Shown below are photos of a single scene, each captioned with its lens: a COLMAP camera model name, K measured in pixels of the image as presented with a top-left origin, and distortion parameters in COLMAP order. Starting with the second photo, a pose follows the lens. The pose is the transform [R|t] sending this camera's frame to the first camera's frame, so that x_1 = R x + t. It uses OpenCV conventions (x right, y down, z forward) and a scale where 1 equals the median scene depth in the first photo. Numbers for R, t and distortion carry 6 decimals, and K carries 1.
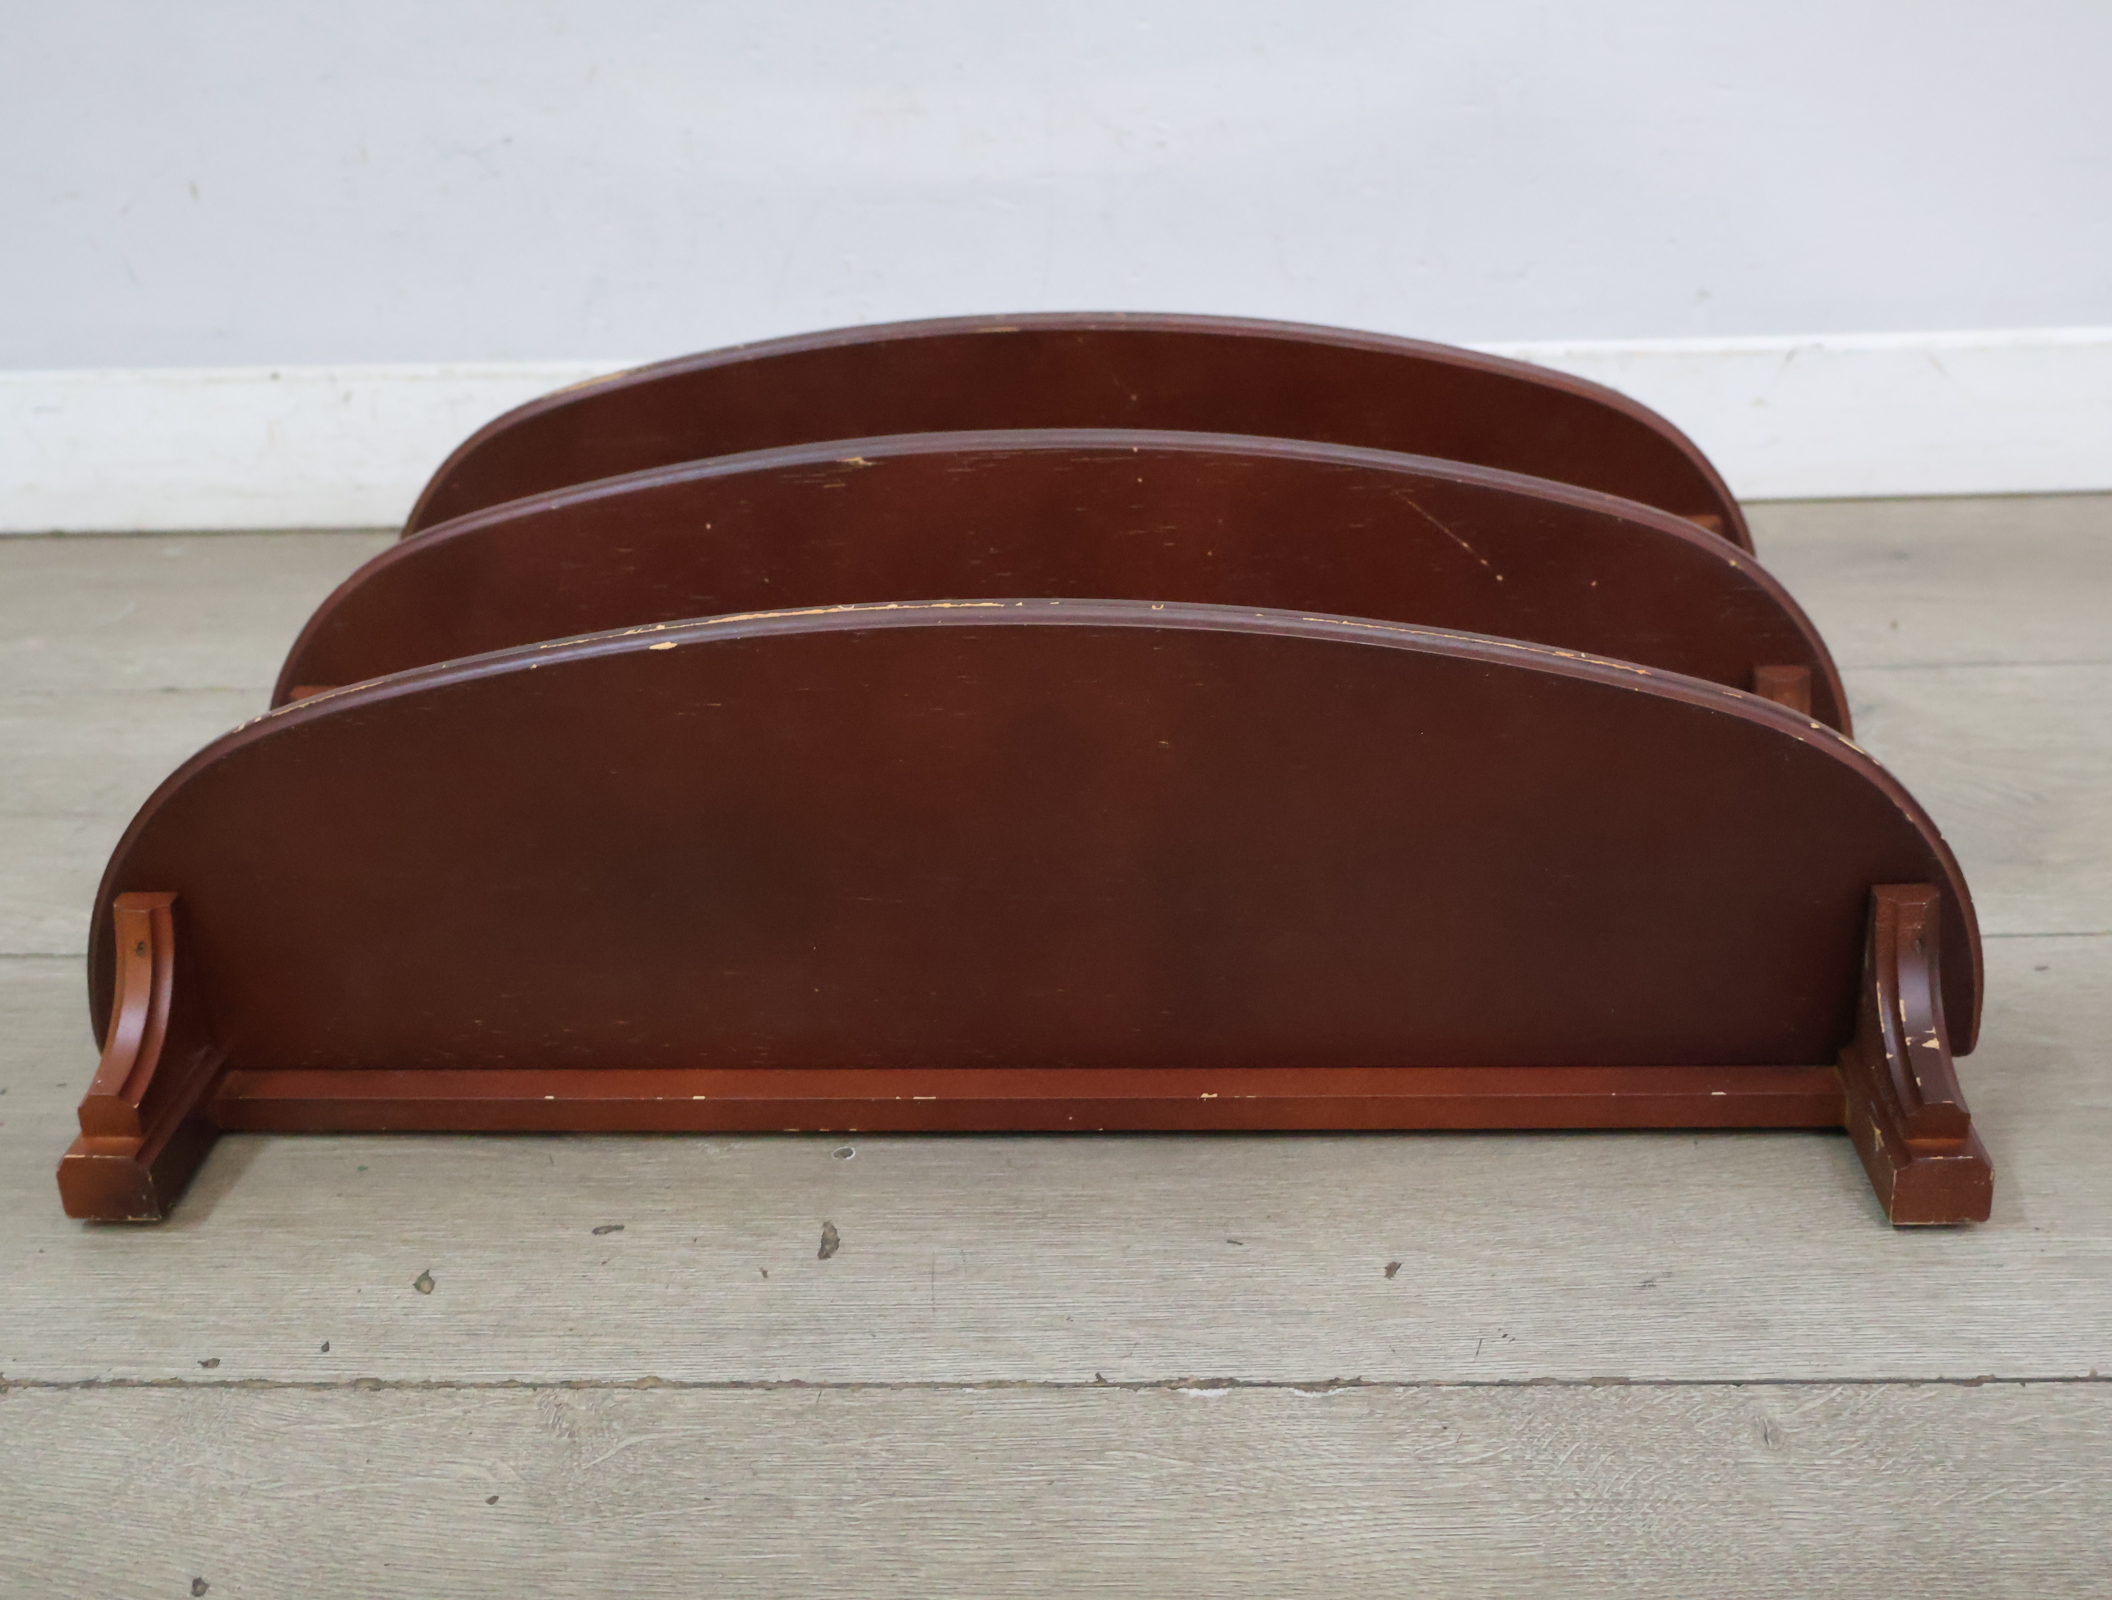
lens RADIAL K [[2411.8, 0, 1047.4], [0, 2411.8, 806.7], [0, 0, 1]] dist [-0.002025, 0.000000]
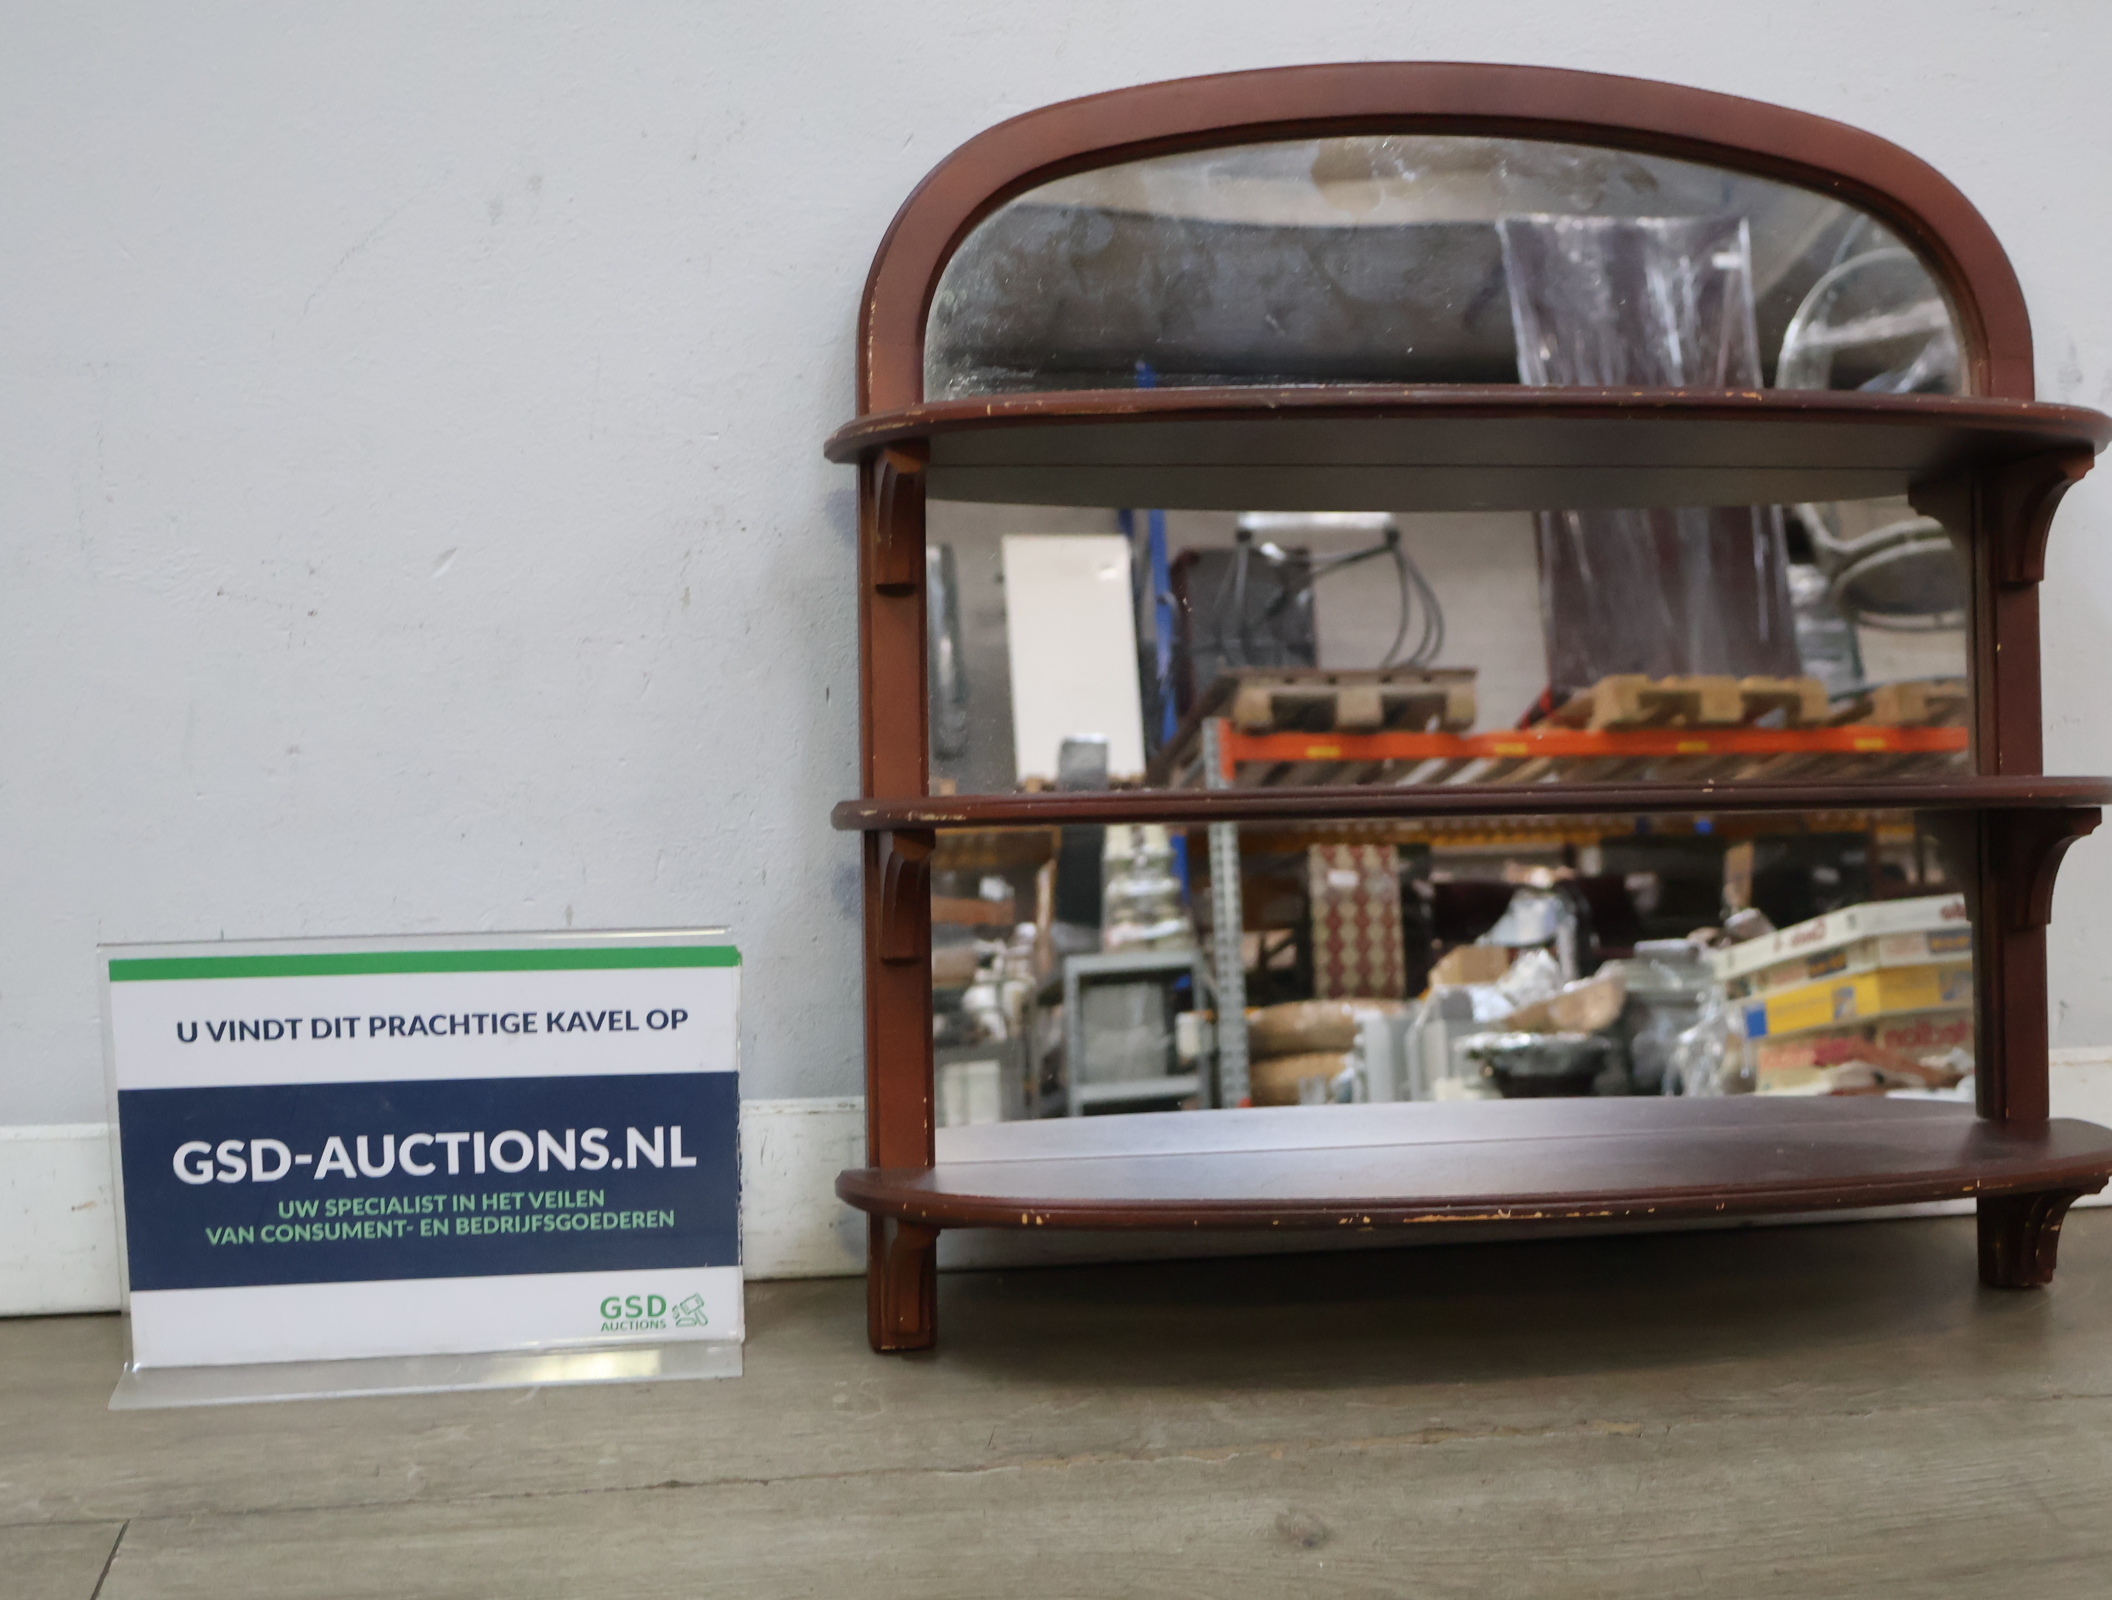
lens RADIAL K [[2411.8, 0, 1051.3], [0, 2411.8, 815.7], [0, 0, 1]] dist [-0.002025, 0.000000]
pose [[0.979234, 0.003161, 0.202710, -0.378832], [0.053499, 0.960406, -0.273418, -0.032818], [-0.195548, 0.278585, 0.940293, 0.096616]]
